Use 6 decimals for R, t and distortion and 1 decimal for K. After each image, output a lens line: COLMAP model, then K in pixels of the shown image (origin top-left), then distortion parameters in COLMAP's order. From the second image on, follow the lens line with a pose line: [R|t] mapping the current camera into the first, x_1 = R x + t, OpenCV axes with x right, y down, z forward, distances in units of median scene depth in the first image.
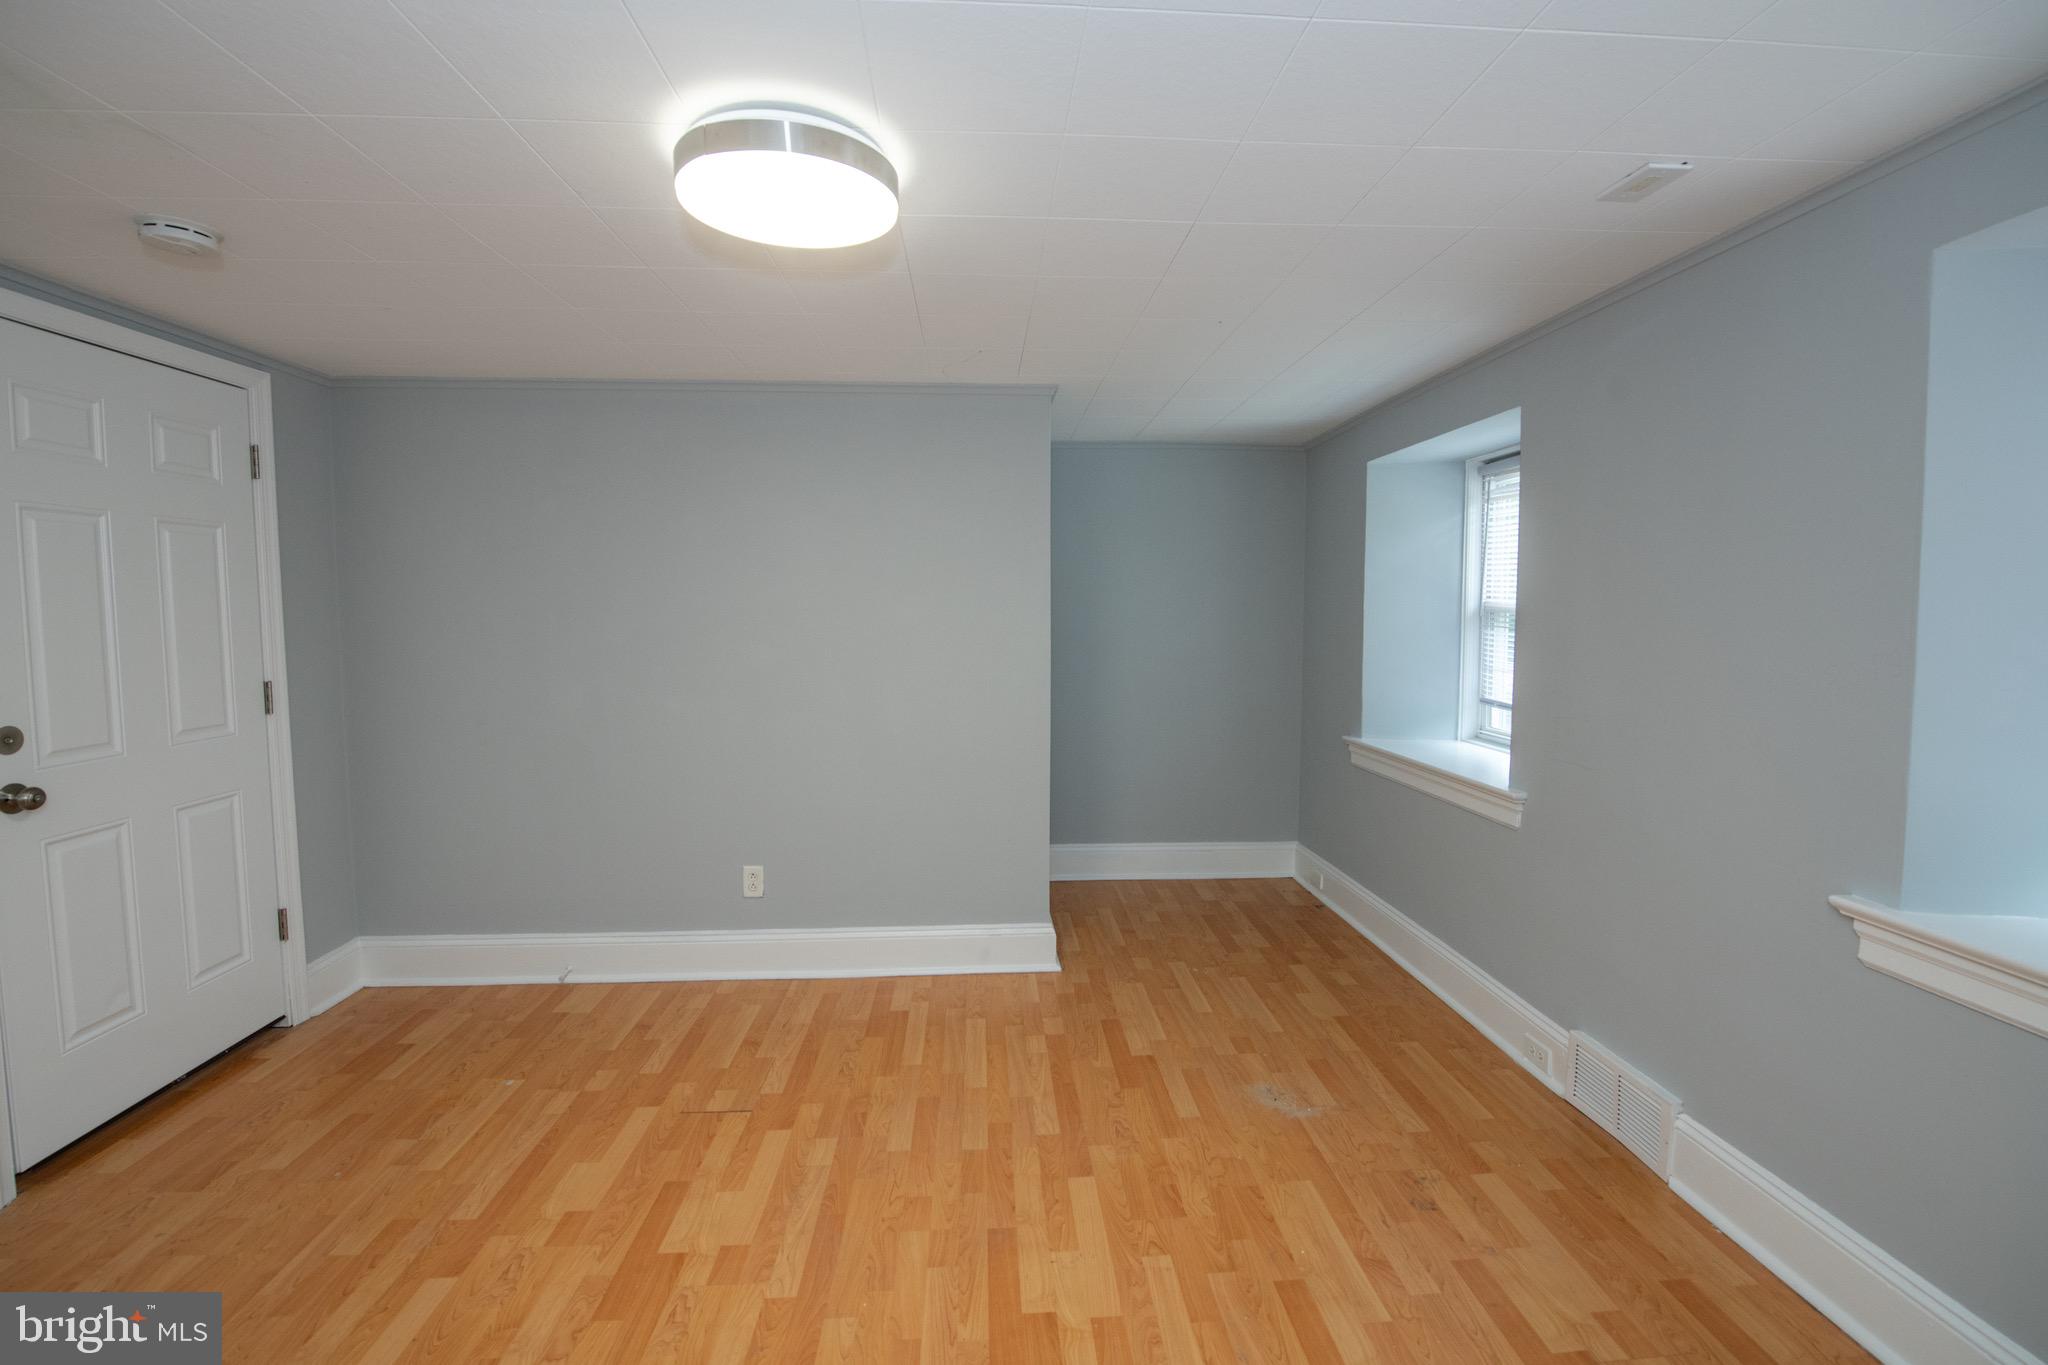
lens RADIAL K [[852.2, 0, 1034.1], [0, 852.2, 664.3], [0, 0, 1]] dist [-0.017454, -0.001031]
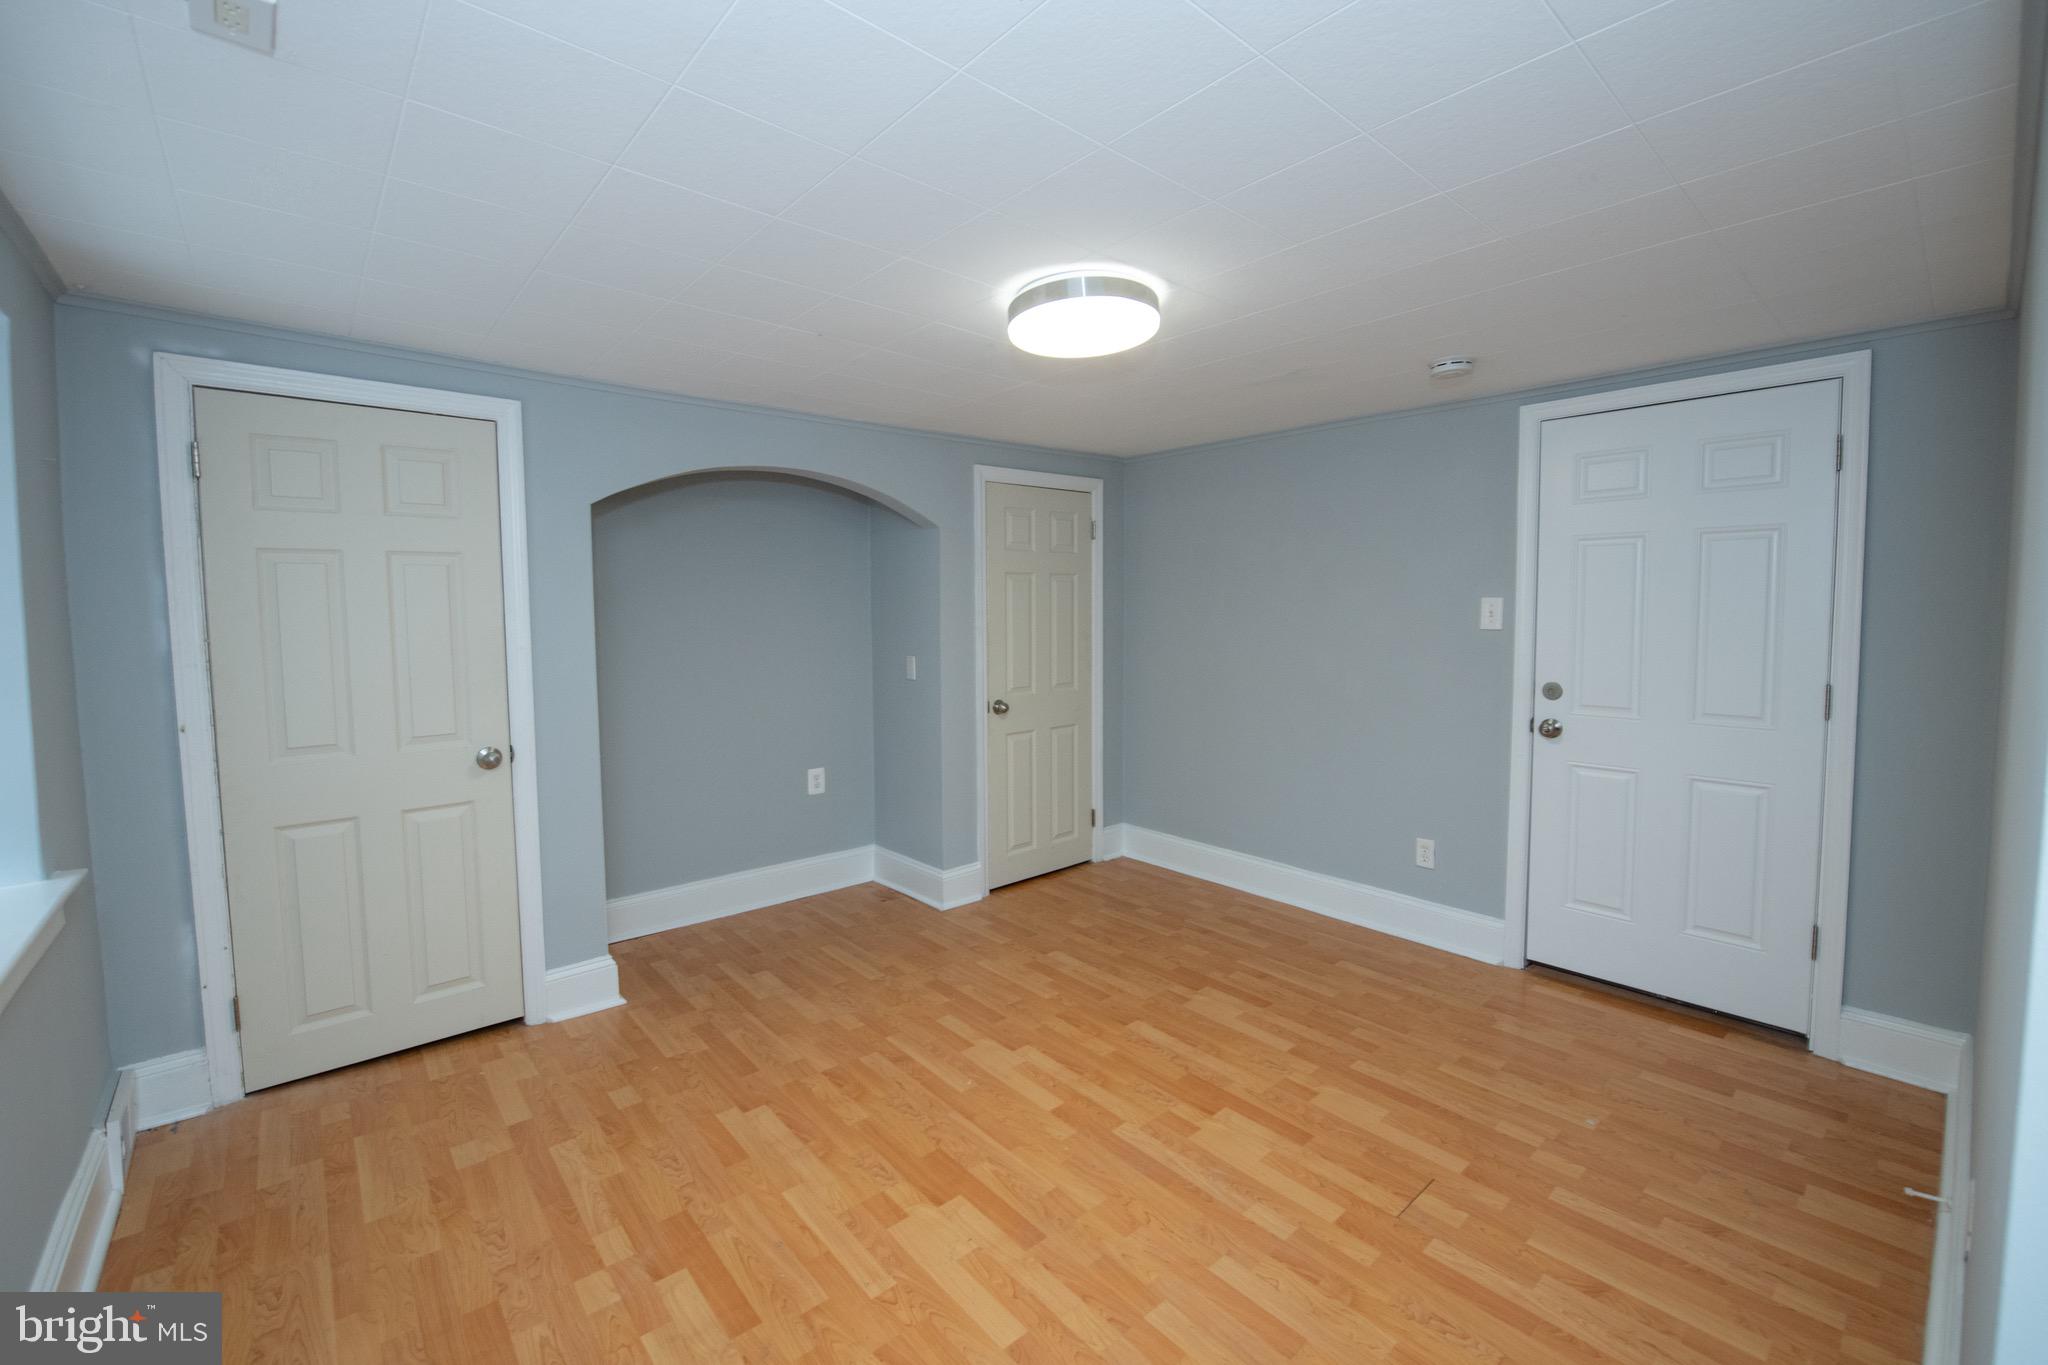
lens RADIAL K [[843.8, 0, 1013.9], [0, 843.8, 665.8], [0, 0, 1]] dist [-0.017255, -0.000915]
pose [[-0.800170, 0.048887, -0.597777, 0.441813], [-0.034451, 0.991281, 0.127183, -0.103754], [0.598783, 0.122362, -0.791509, 1.384334]]
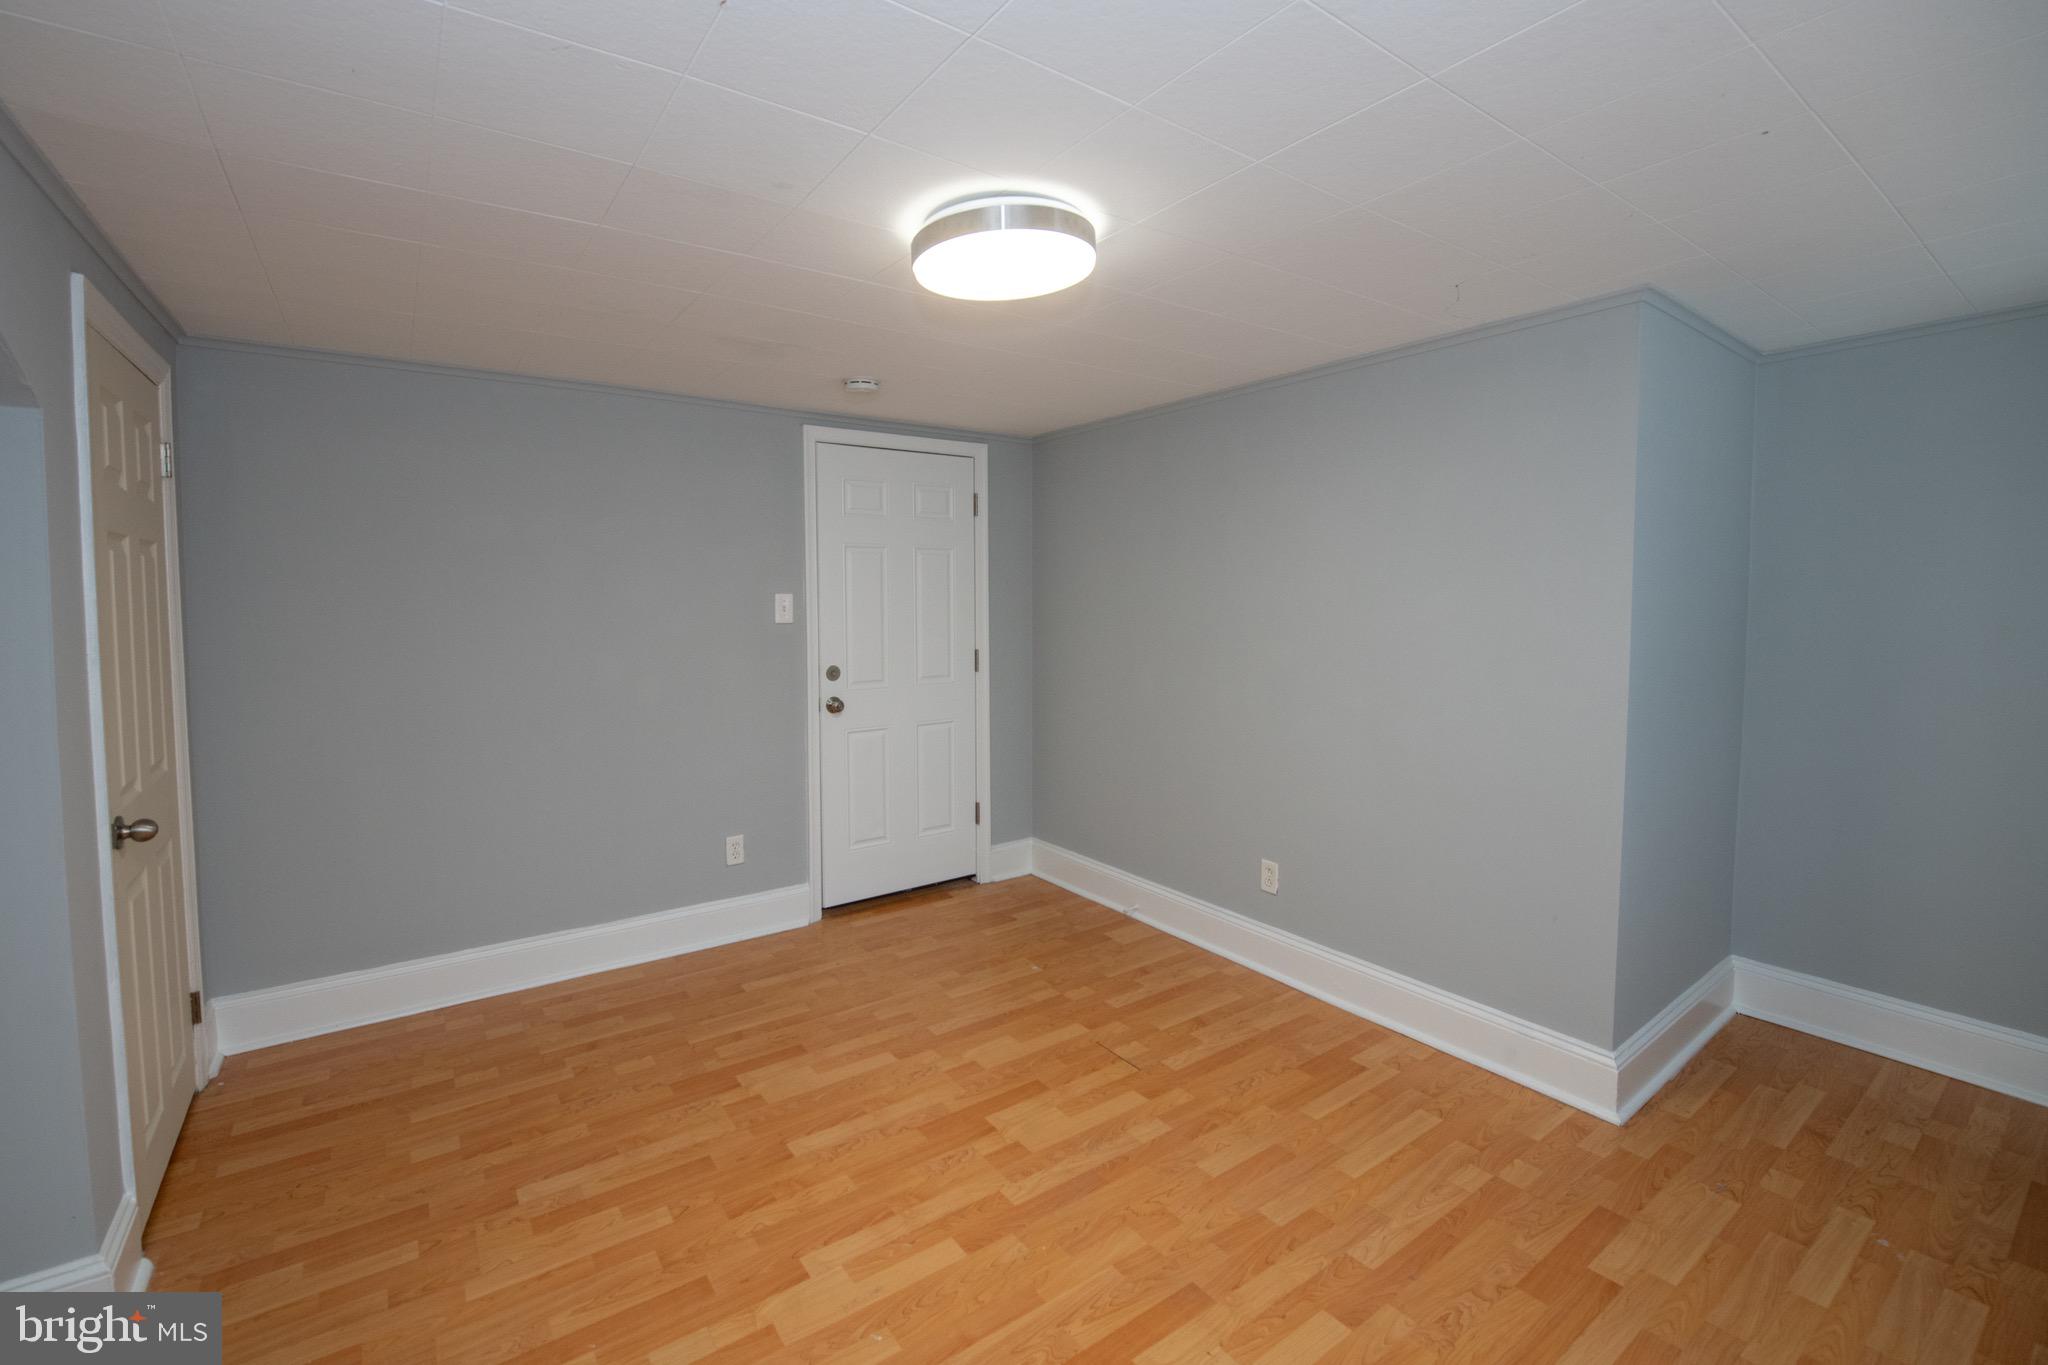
lens RADIAL K [[869.2, 0, 968.7], [0, 869.2, 643.5], [0, 0, 1]] dist [-0.016871, -0.000860]
pose [[0.499238, 0.047317, -0.865172, 0.498173], [-0.054095, 0.998262, 0.023381, -0.030967], [0.864774, 0.035128, 0.500930, 0.242025]]
